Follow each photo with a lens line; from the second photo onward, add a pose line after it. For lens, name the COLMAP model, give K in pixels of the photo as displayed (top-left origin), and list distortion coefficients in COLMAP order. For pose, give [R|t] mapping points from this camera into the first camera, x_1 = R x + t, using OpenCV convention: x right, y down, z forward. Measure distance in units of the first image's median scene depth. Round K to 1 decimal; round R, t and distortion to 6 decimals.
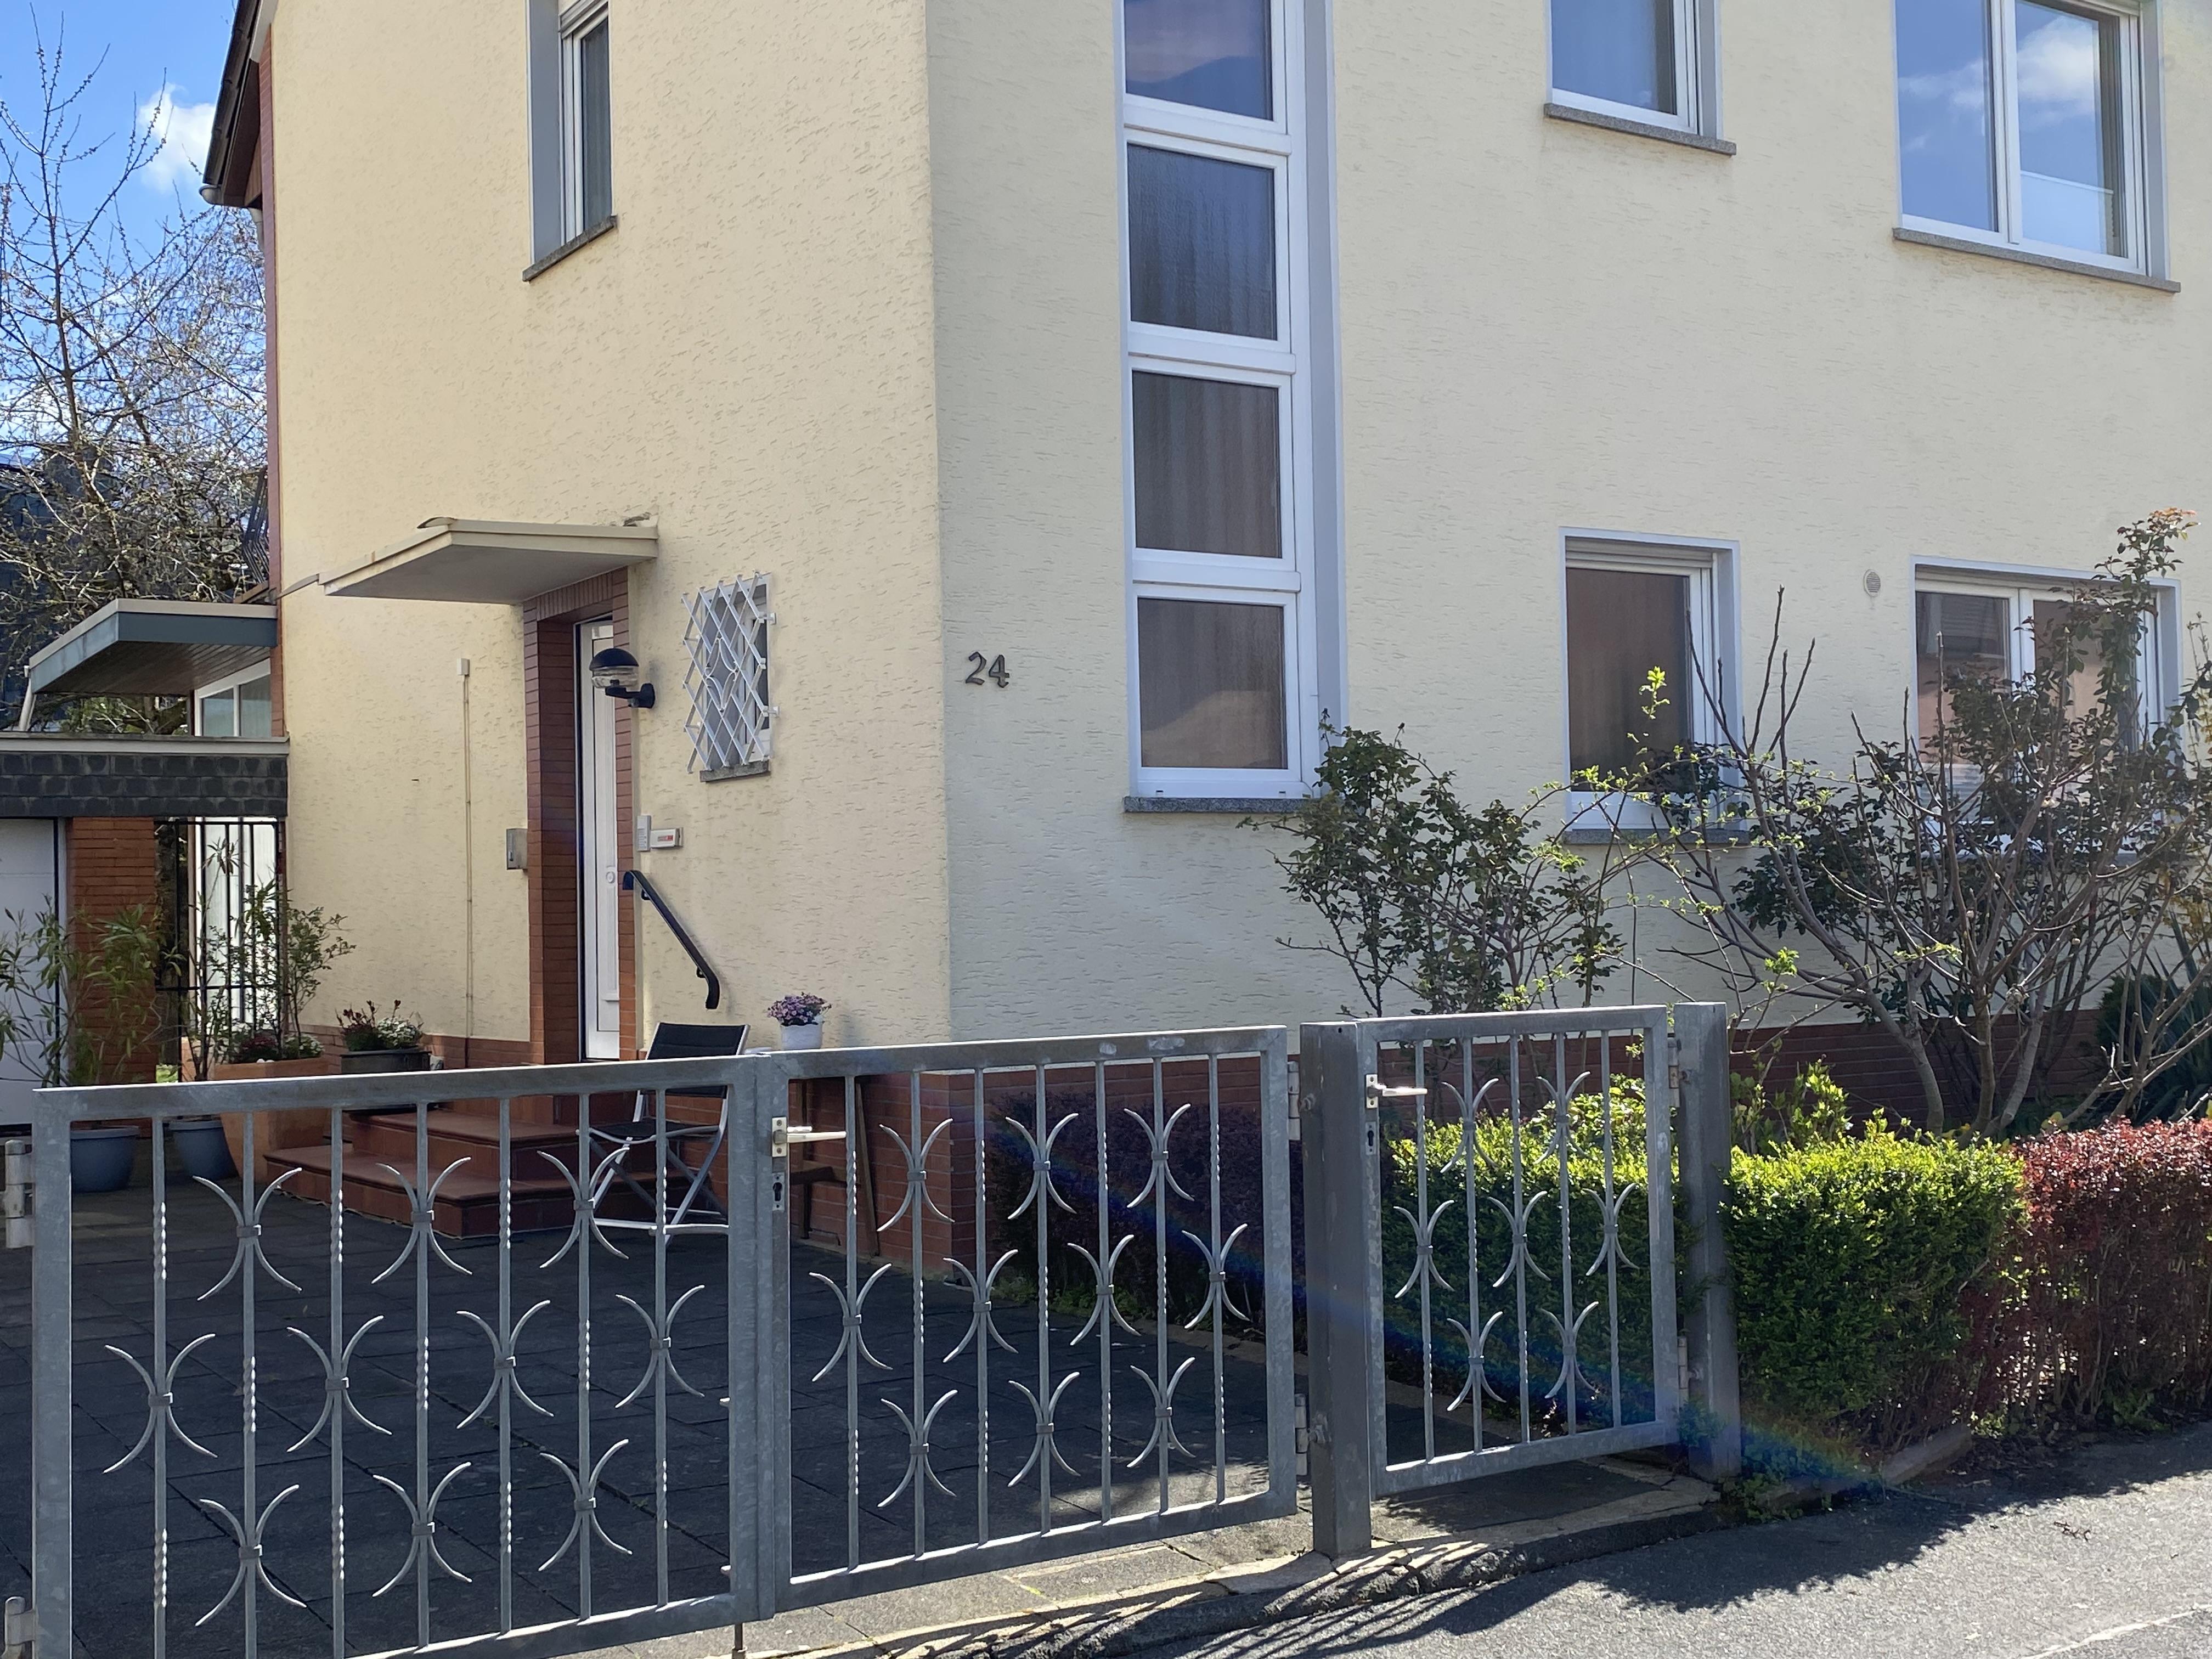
lens RADIAL K [[2496.7, 0, 1106.0], [0, 2496.7, 829.5], [0, 0, 1]] dist [0.149628, -0.452611]
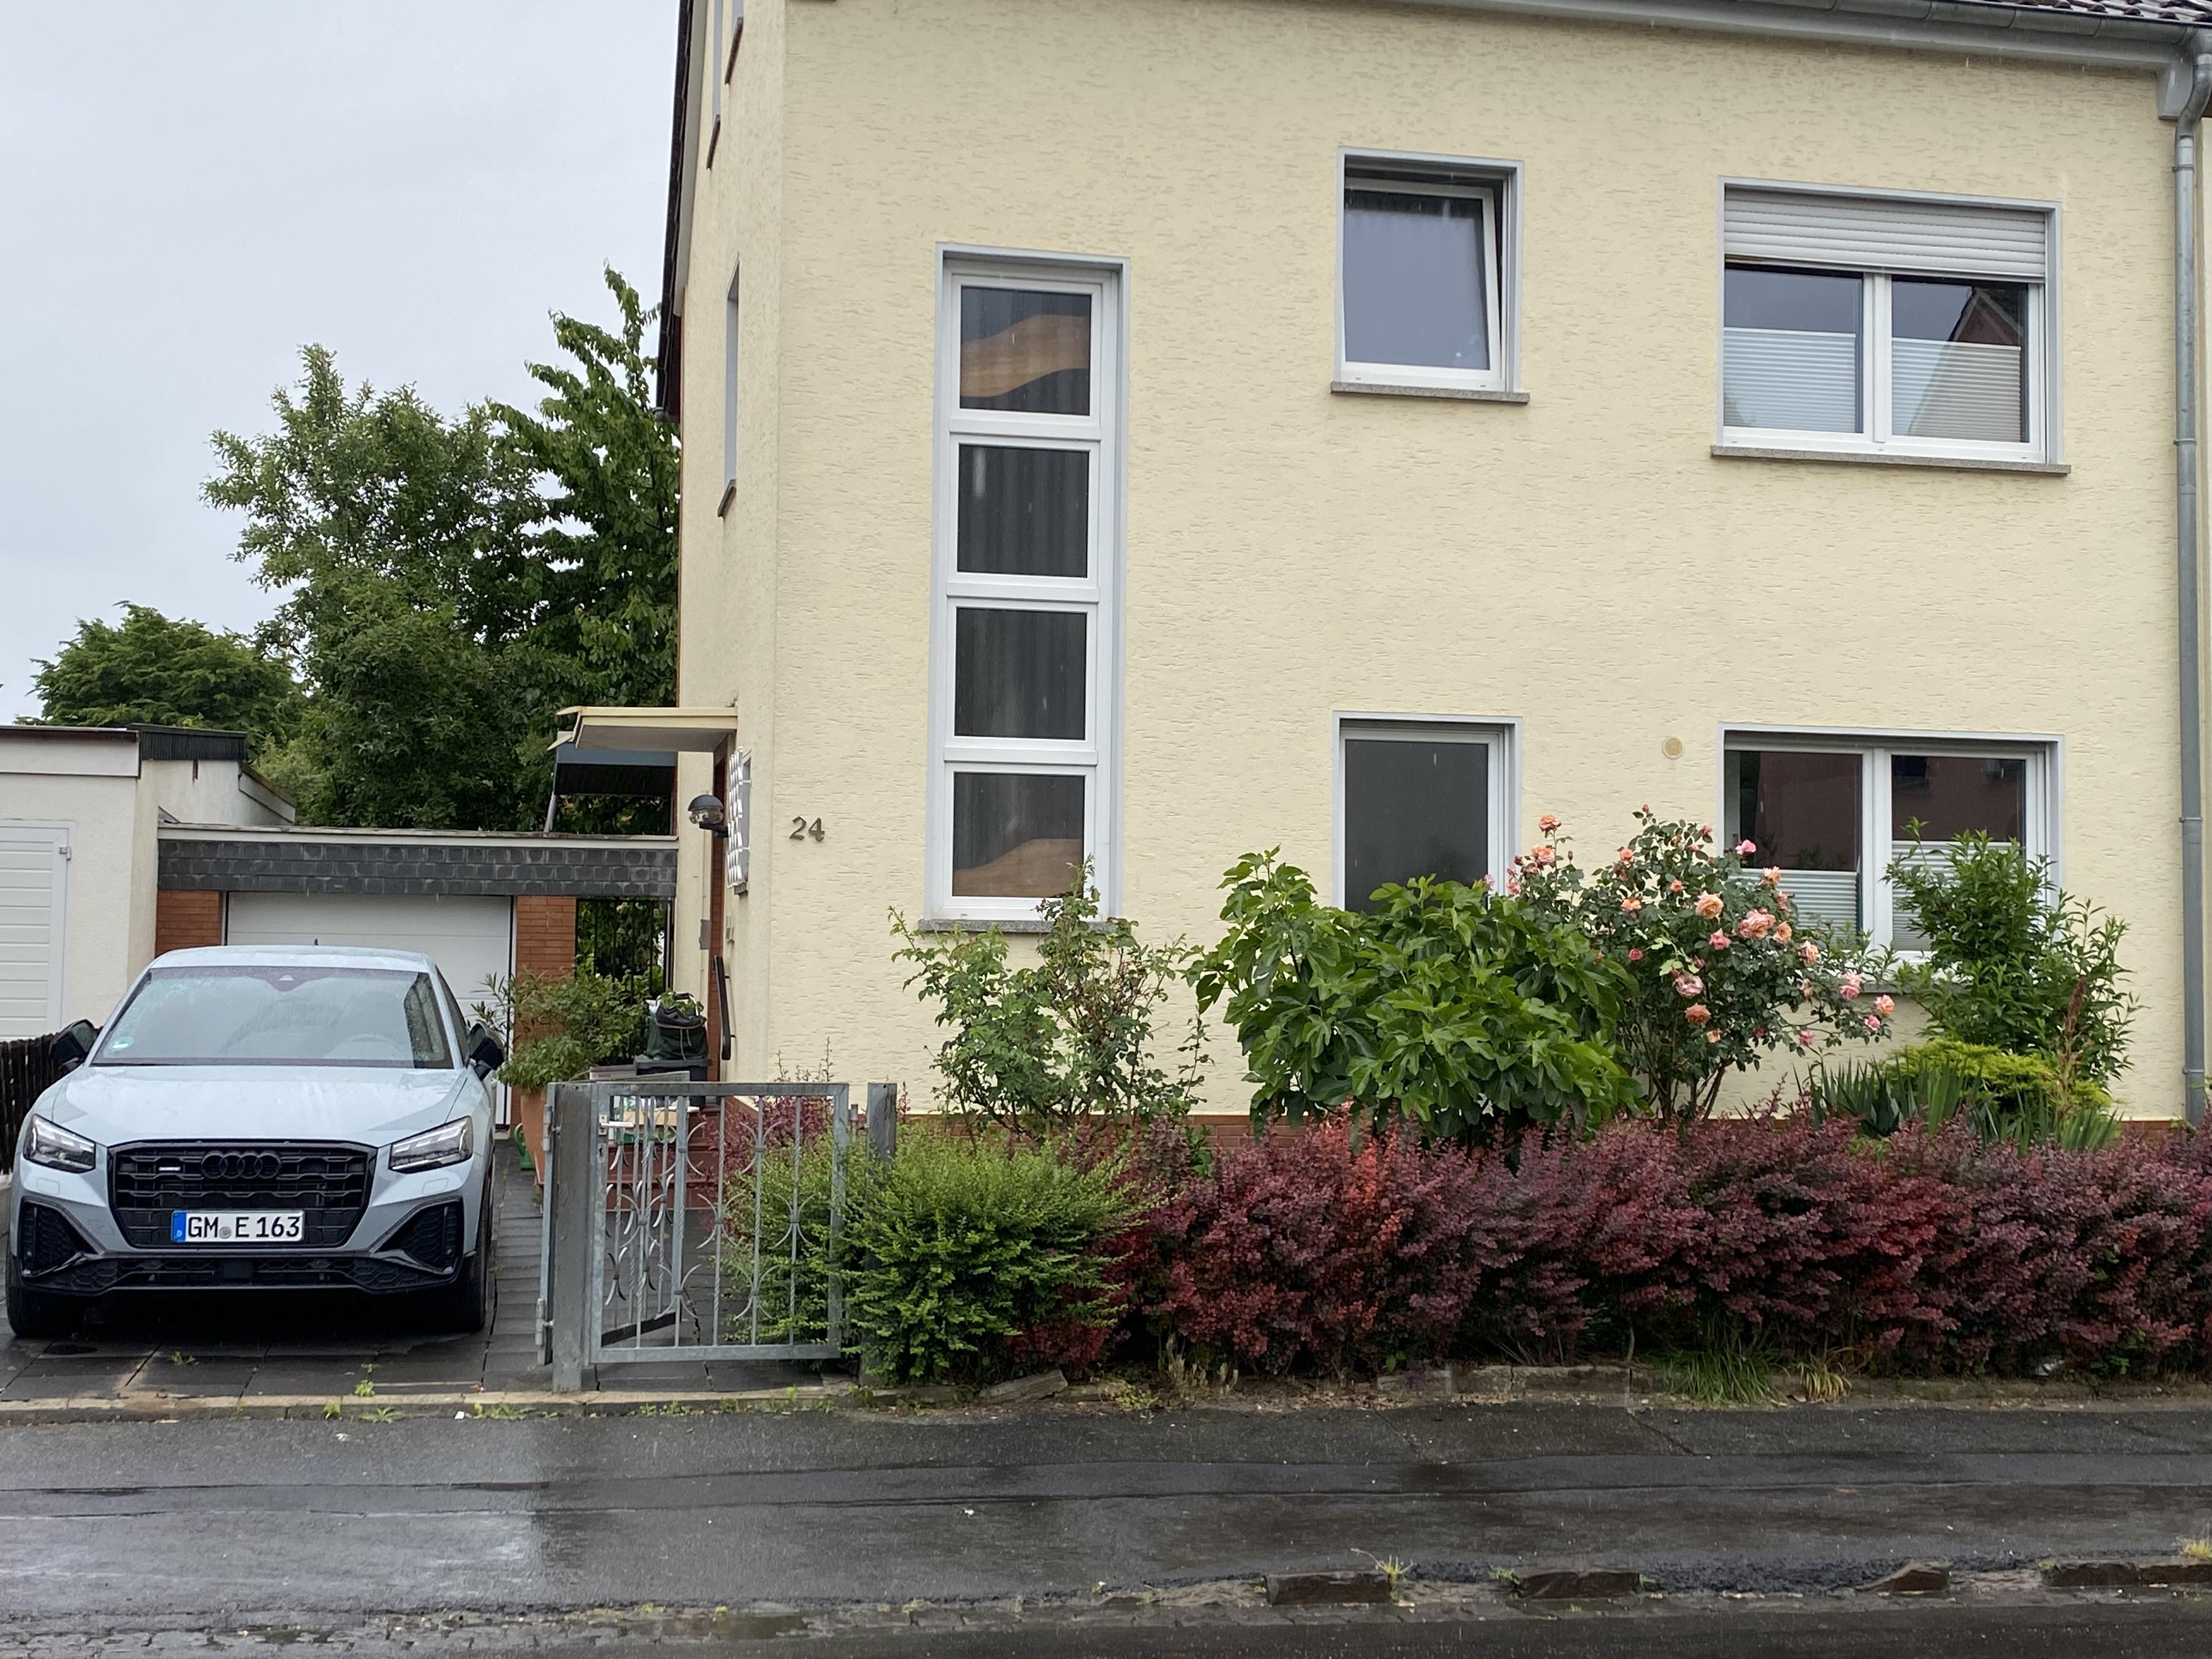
lens RADIAL K [[2633.9, 0, 1106.0], [0, 2633.9, 829.5], [0, 0, 1]] dist [0.152347, -0.452700]
pose [[0.930084, 0.015304, -0.367027, 0.548655], [-0.021064, 0.999710, -0.011693, -0.040881], [0.366742, 0.018607, 0.930137, -0.278845]]
